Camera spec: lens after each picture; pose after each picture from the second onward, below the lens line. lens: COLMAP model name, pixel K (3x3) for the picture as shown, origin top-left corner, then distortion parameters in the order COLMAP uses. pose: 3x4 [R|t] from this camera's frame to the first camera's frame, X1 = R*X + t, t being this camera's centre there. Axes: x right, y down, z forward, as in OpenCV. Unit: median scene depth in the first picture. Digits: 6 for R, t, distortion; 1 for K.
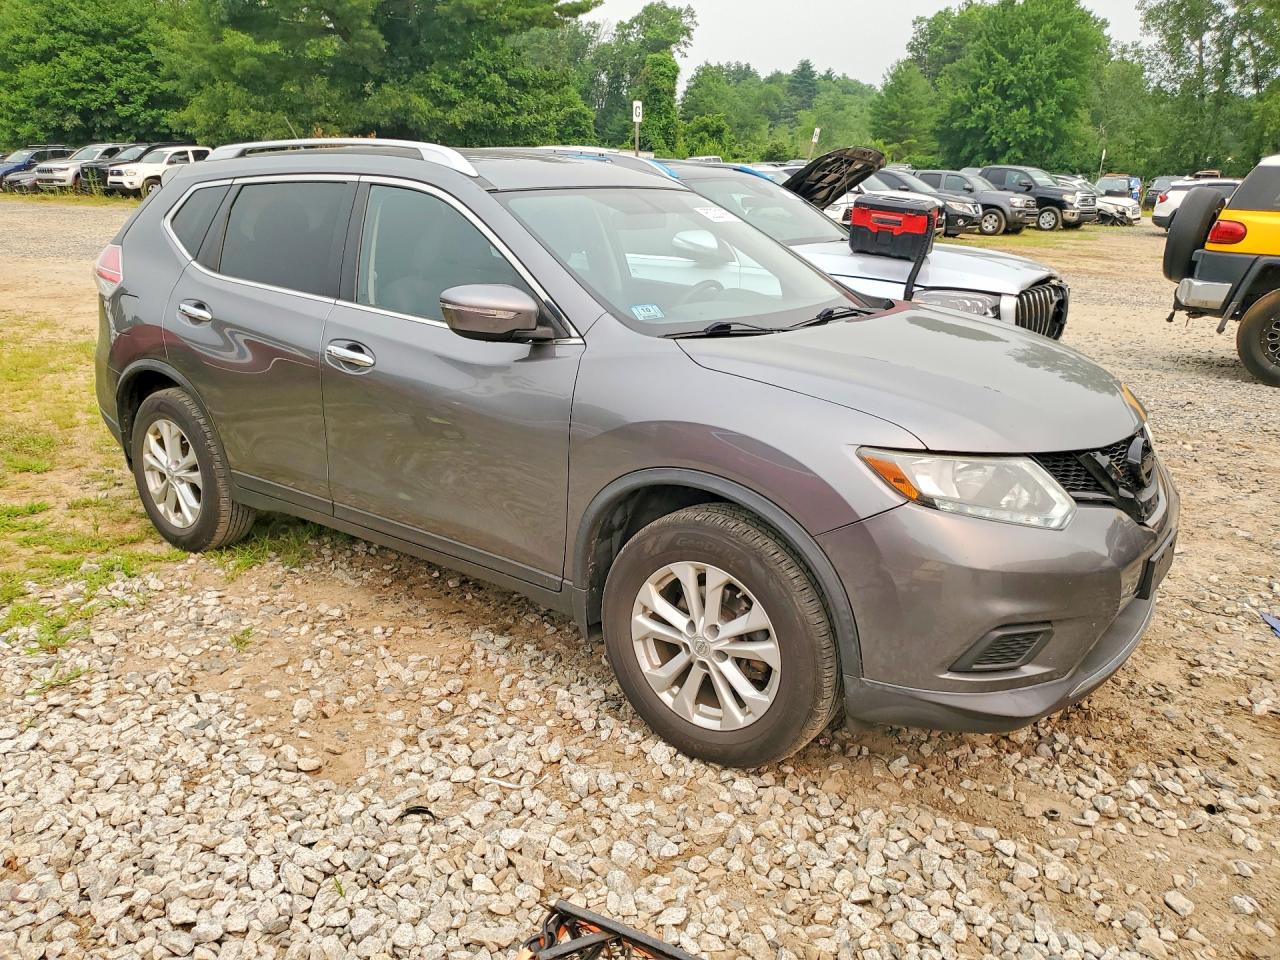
lens RADIAL K [[1003.3, 0, 656.0], [0, 1003.3, 511.1], [0, 0, 1]] dist [0.004632, -0.006580]
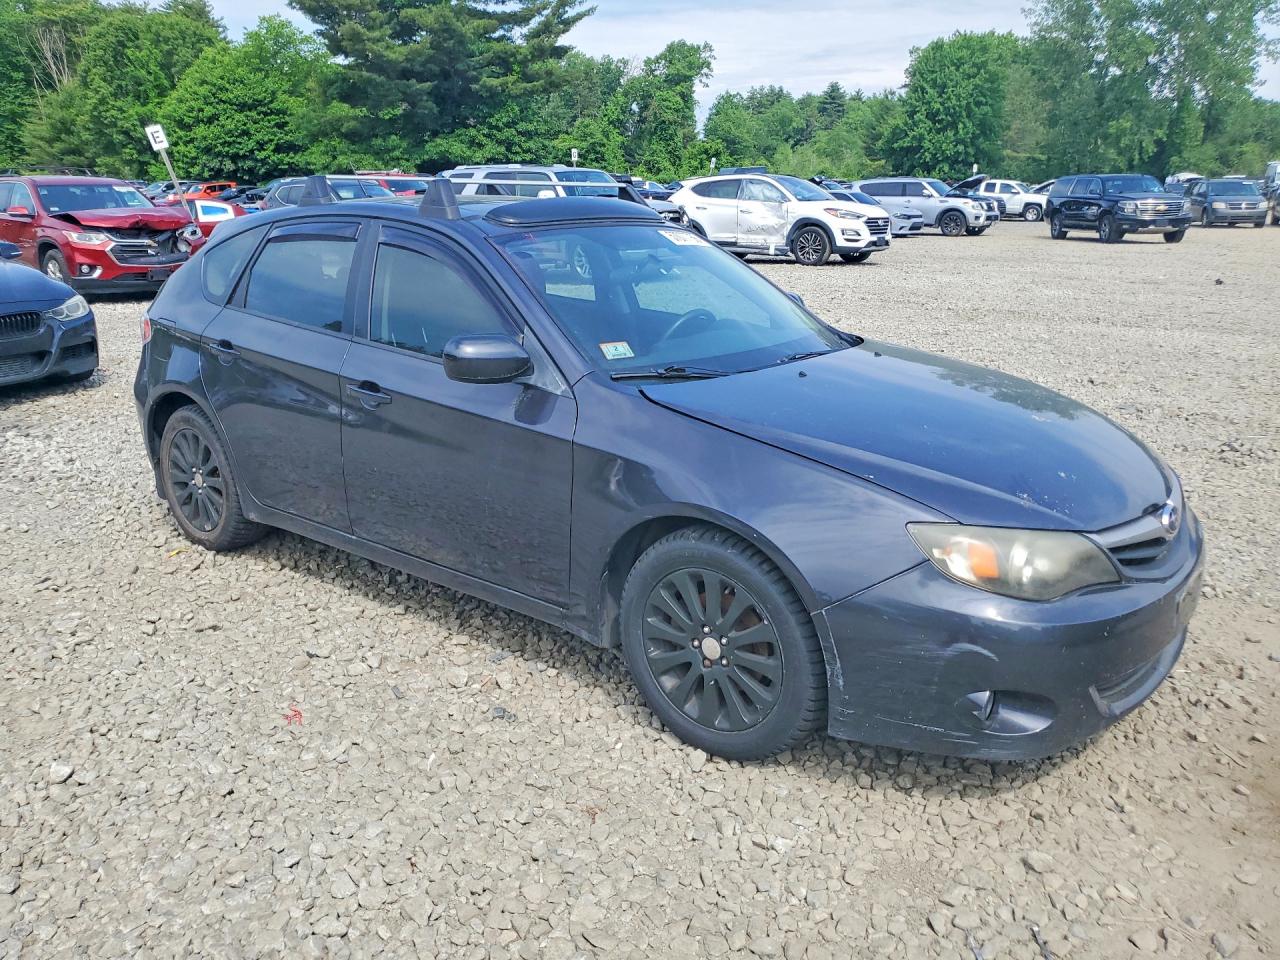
lens RADIAL K [[1003.3, 0, 639.6], [0, 1003.3, 482.5], [0, 0, 1]] dist [0.004632, -0.006580]
pose [[0.997881, -0.004737, -0.064891, 0.064796], [0.001881, 0.999029, -0.044010, 0.082484], [0.065037, 0.043795, 0.996921, -0.232418]]
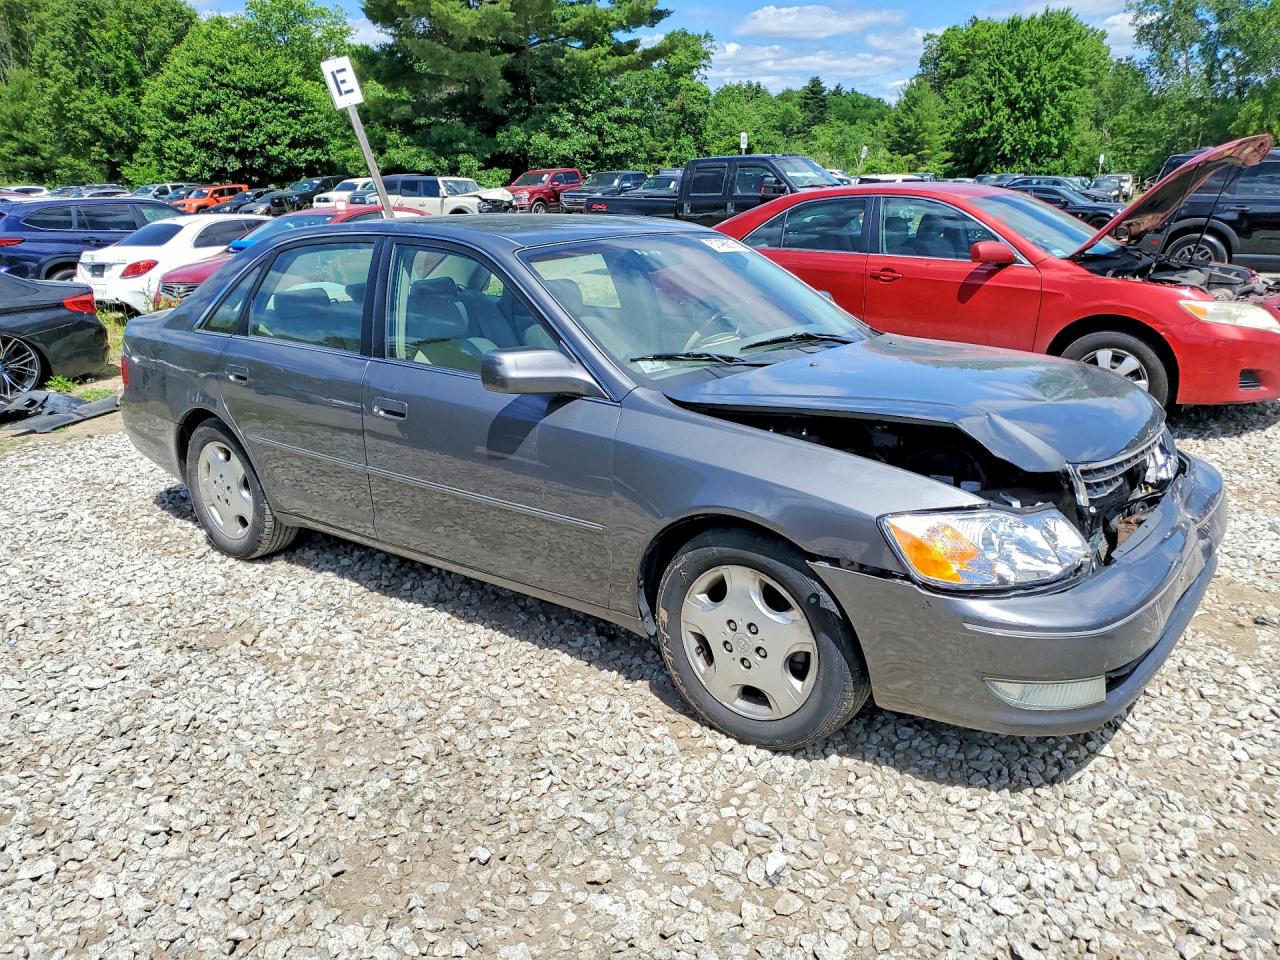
lens RADIAL K [[1003.3, 0, 664.3], [0, 1003.3, 498.0], [0, 0, 1]] dist [0.004632, -0.006580]
pose [[0.999437, -0.031266, -0.012133, -0.037946], [0.030915, 0.999128, -0.028078, 0.035784], [0.013000, 0.027687, 0.999532, -0.103139]]
